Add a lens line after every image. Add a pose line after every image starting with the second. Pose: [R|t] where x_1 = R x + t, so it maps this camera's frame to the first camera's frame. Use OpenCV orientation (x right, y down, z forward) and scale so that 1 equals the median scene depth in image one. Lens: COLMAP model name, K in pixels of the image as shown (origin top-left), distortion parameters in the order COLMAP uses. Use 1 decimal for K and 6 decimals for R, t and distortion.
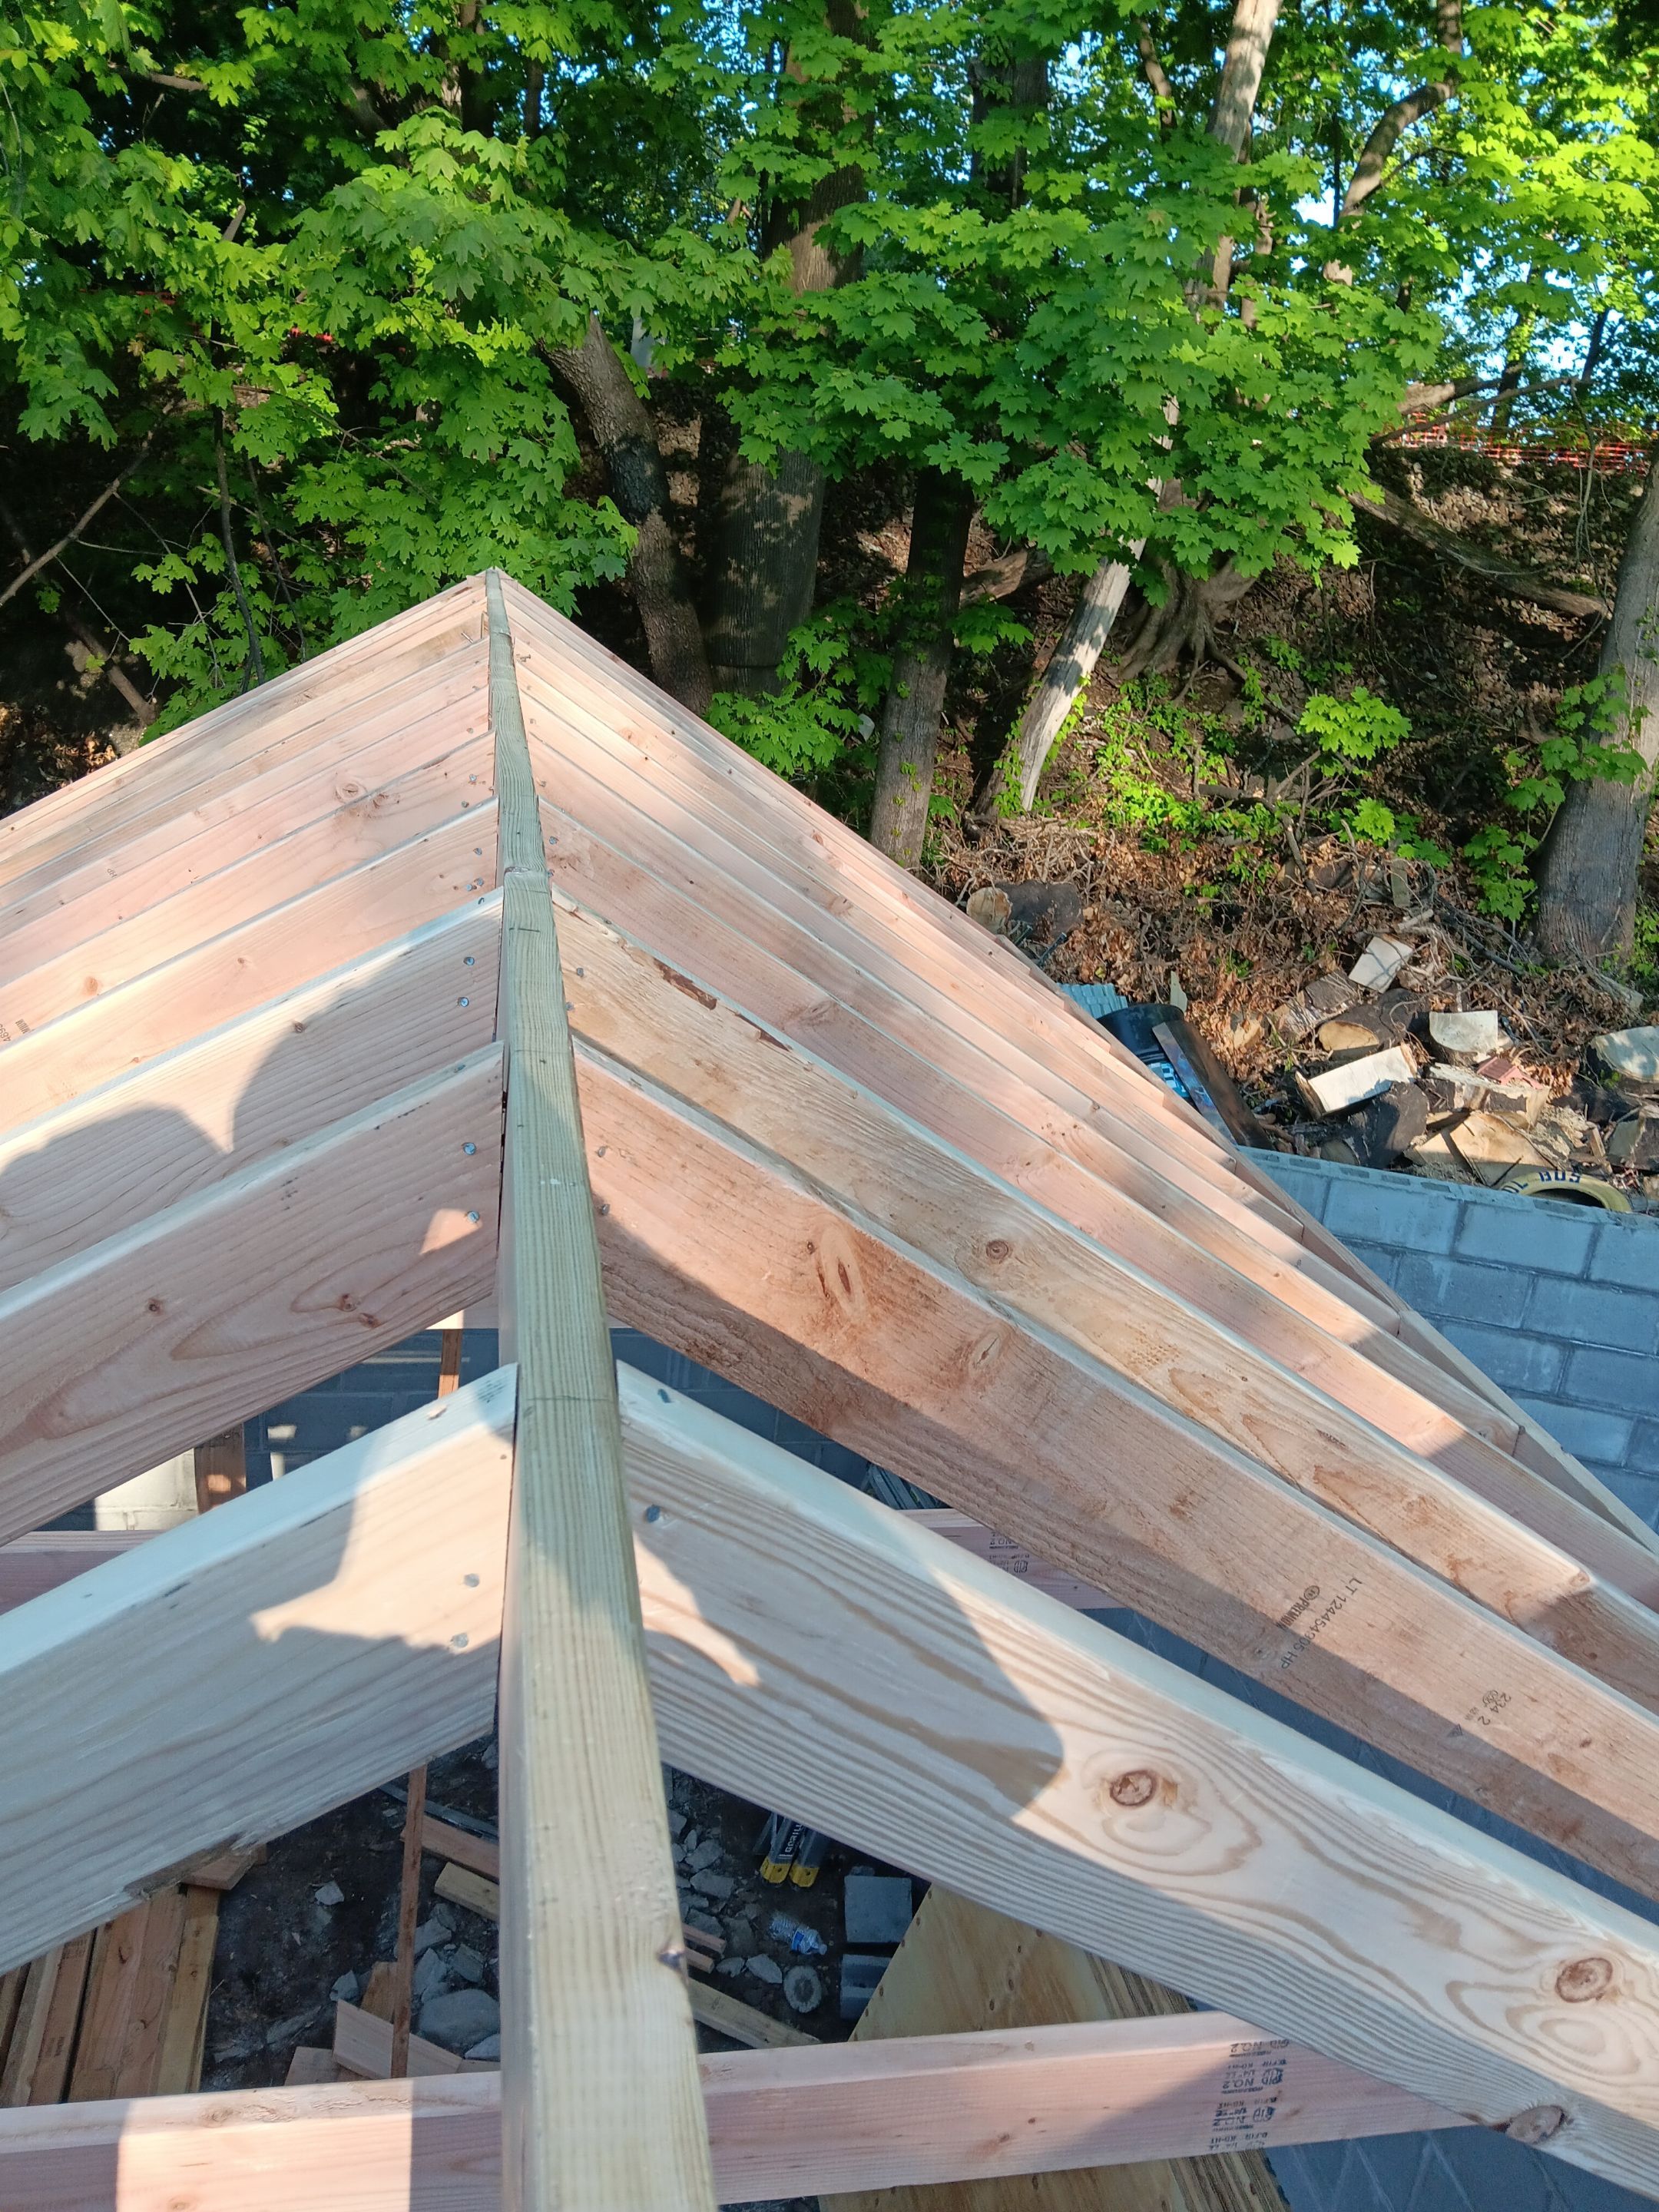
lens RADIAL K [[1718.3, 0, 829.5], [0, 1718.3, 1106.0], [0, 0, 1]] dist [-0.007664, 0.013018]
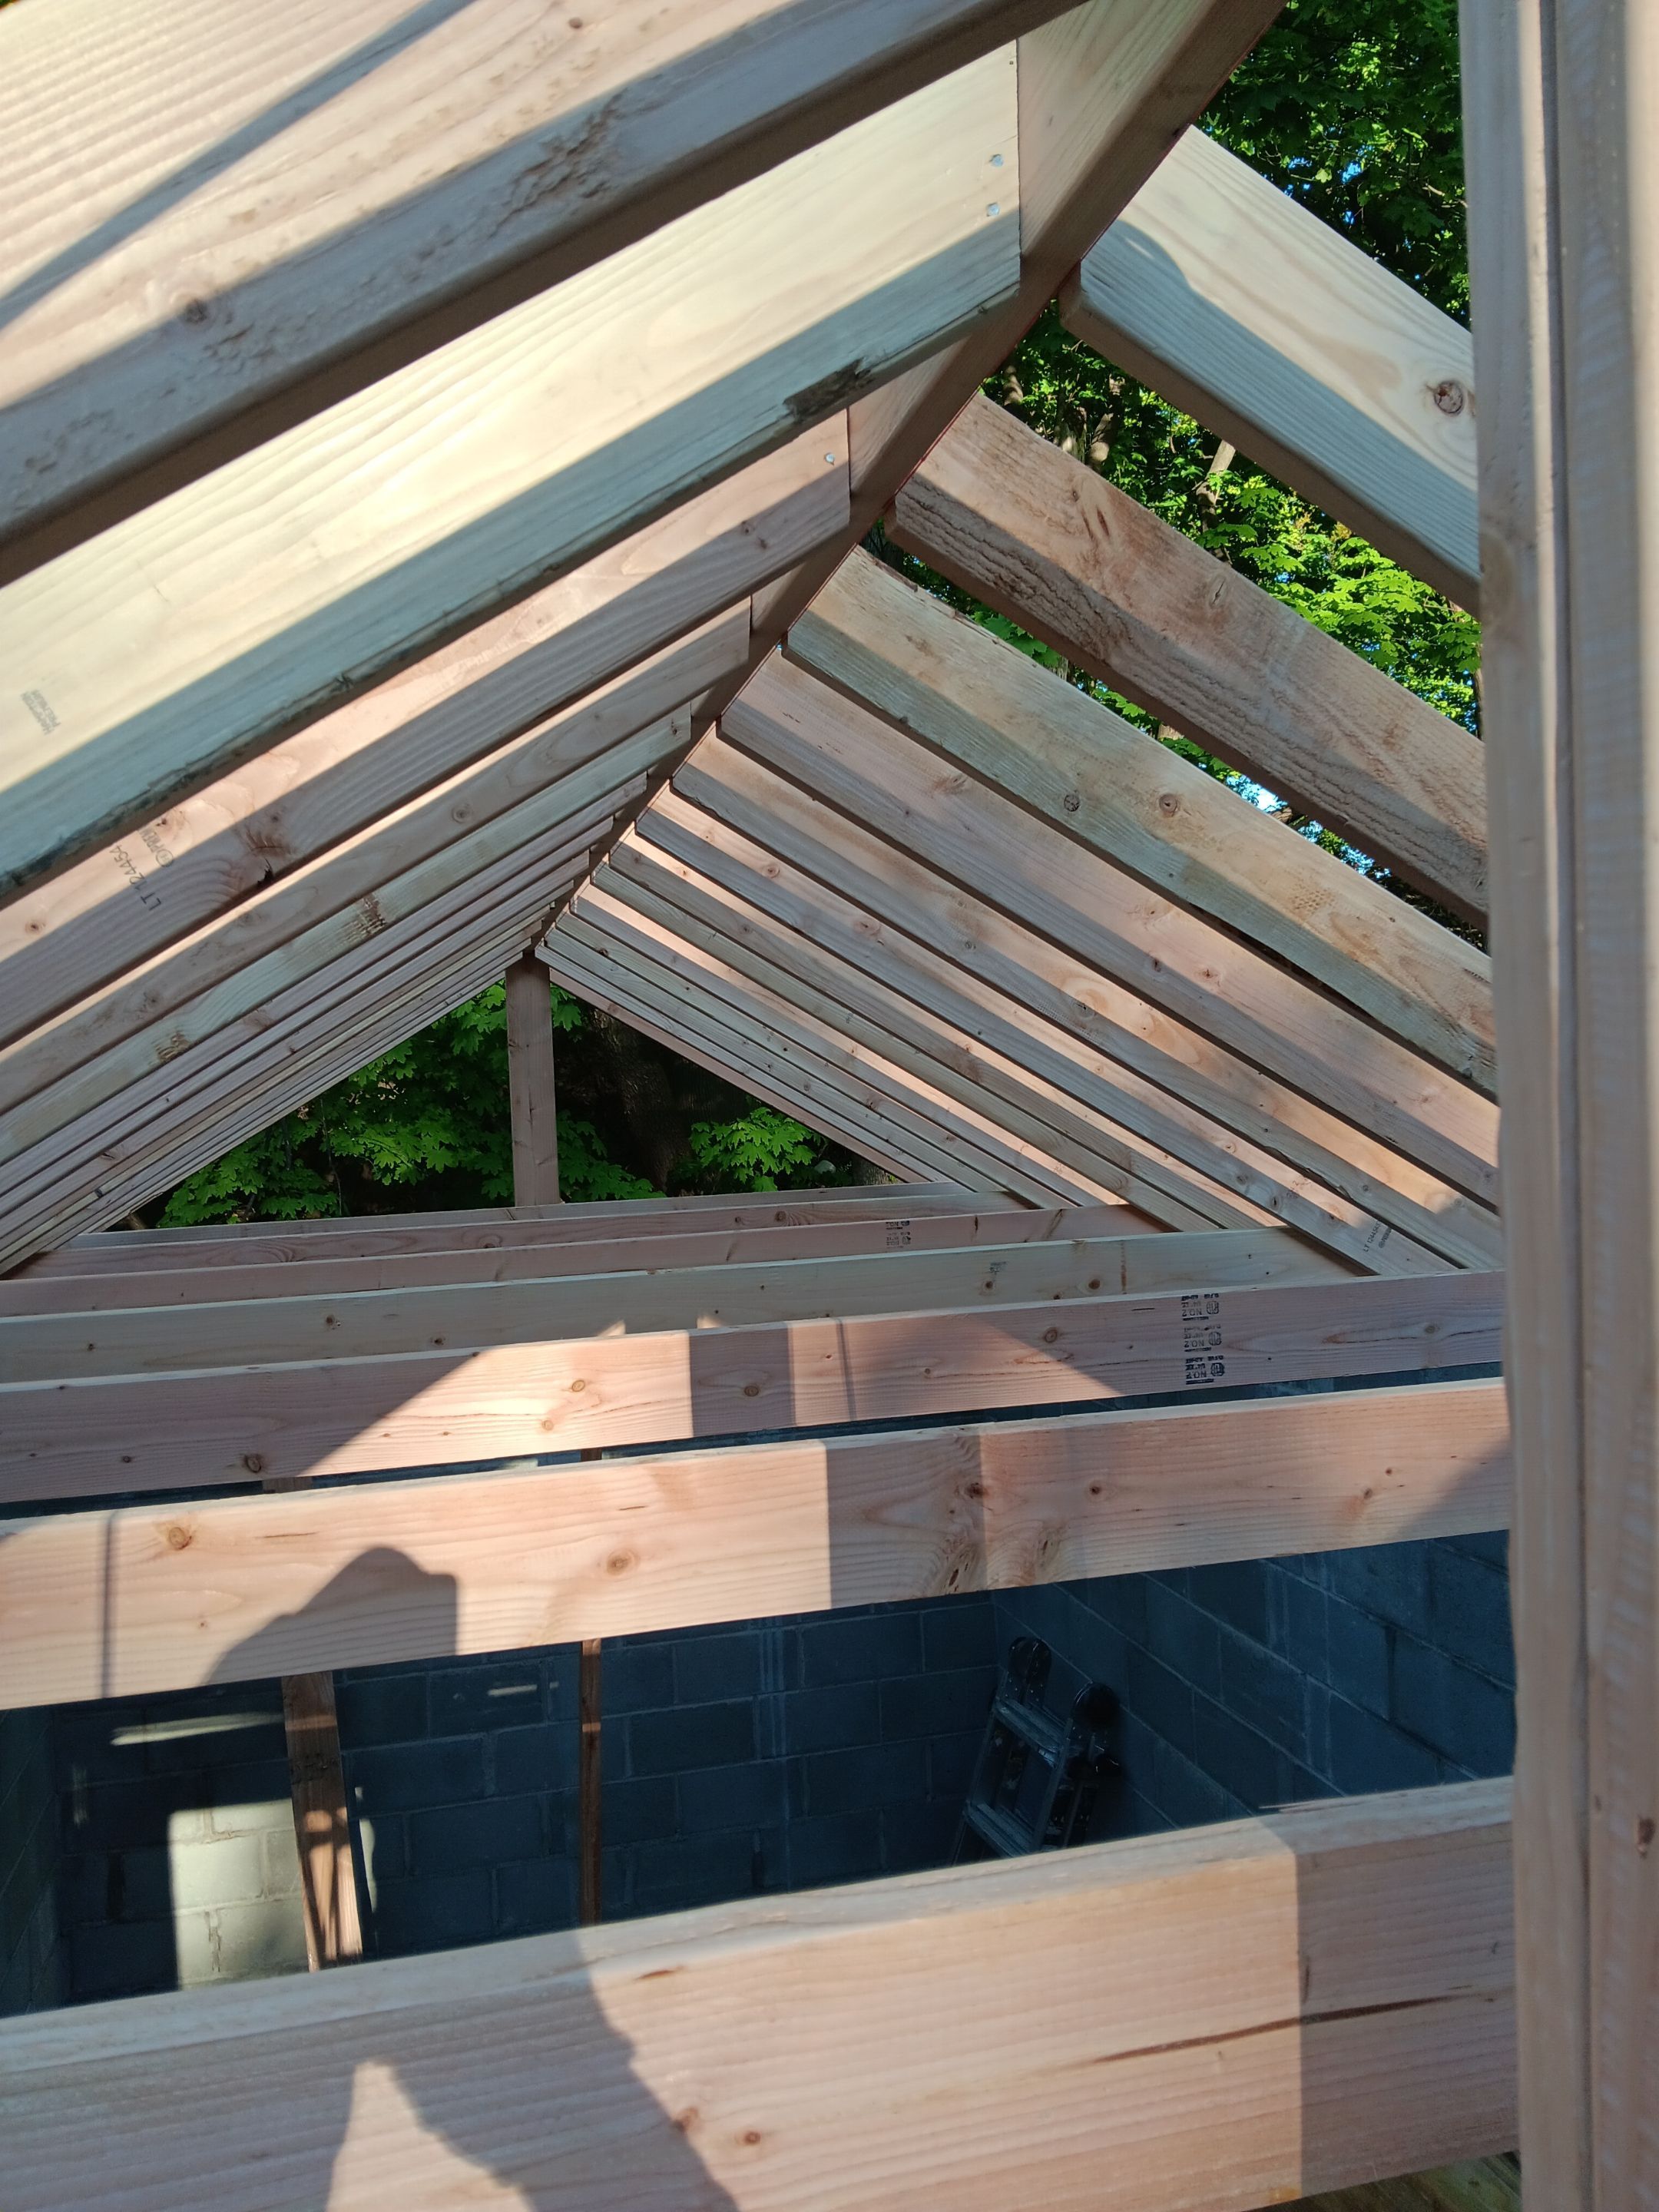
lens RADIAL K [[1718.3, 0, 829.5], [0, 1718.3, 1106.0], [0, 0, 1]] dist [-0.007664, 0.013018]
pose [[0.988051, -0.143570, 0.056069, -0.302542], [0.154037, 0.932417, -0.326912, 0.824330], [-0.005345, 0.331642, 0.943390, -0.077588]]
